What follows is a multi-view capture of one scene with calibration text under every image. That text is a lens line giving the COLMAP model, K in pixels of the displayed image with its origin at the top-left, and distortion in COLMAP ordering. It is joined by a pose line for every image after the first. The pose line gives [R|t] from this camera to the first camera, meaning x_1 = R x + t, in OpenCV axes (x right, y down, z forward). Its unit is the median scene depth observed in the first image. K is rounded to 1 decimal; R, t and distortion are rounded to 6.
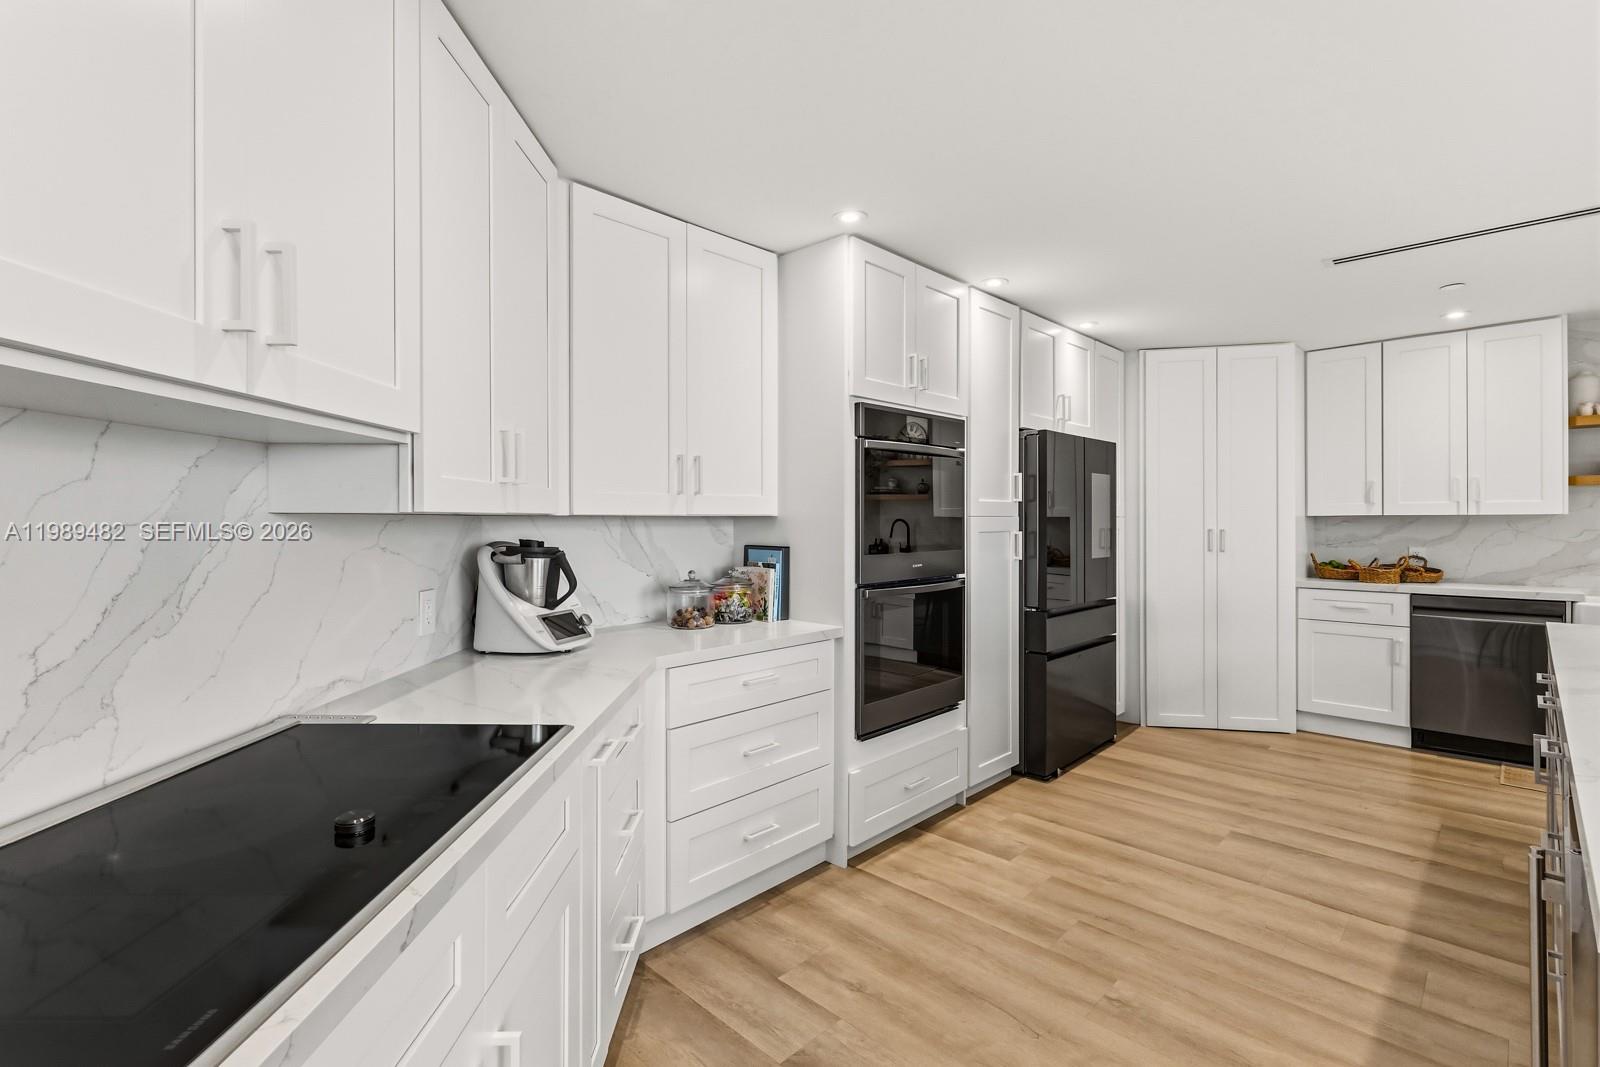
lens RADIAL K [[727.3, 0, 800.7], [0, 727.3, 526.6], [0, 0, 1]] dist [0.009747, 0.000552]
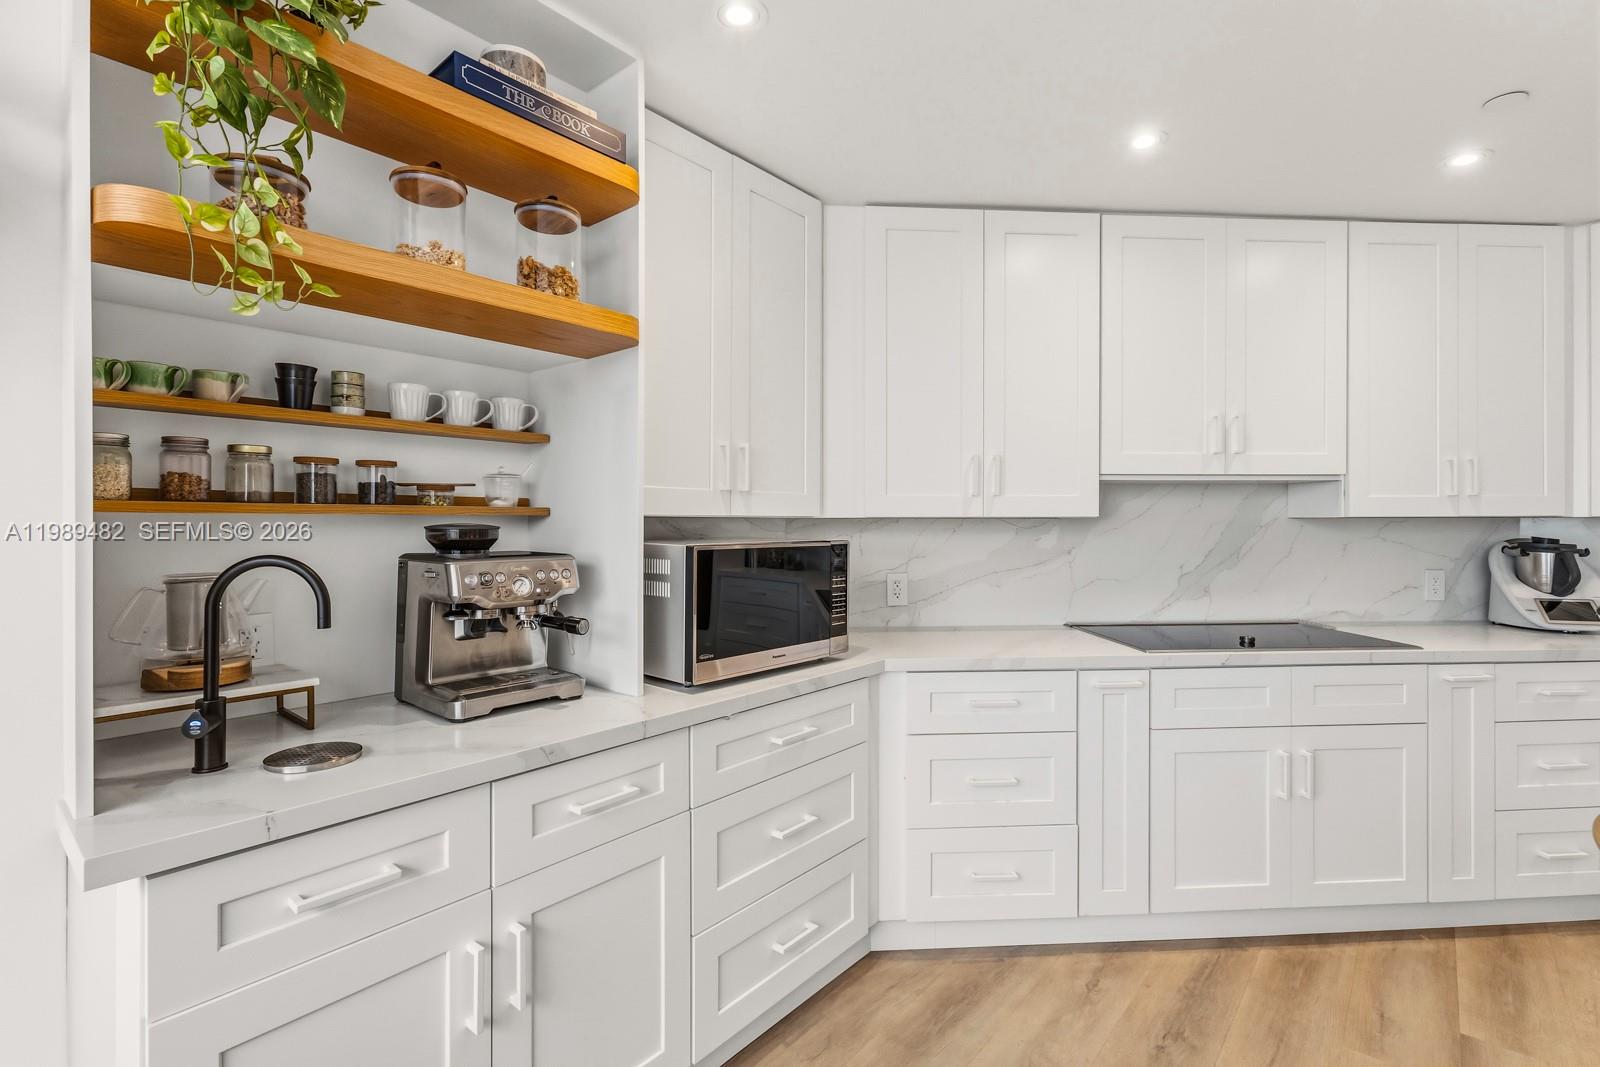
lens RADIAL K [[727.3, 0, 800.7], [0, 727.3, 526.6], [0, 0, 1]] dist [0.009747, 0.000552]
pose [[0.065635, 0.008030, -0.997811, 0.613890], [-0.006466, 0.999950, 0.007622, -0.000843], [0.997823, 0.005951, 0.065683, -0.248470]]
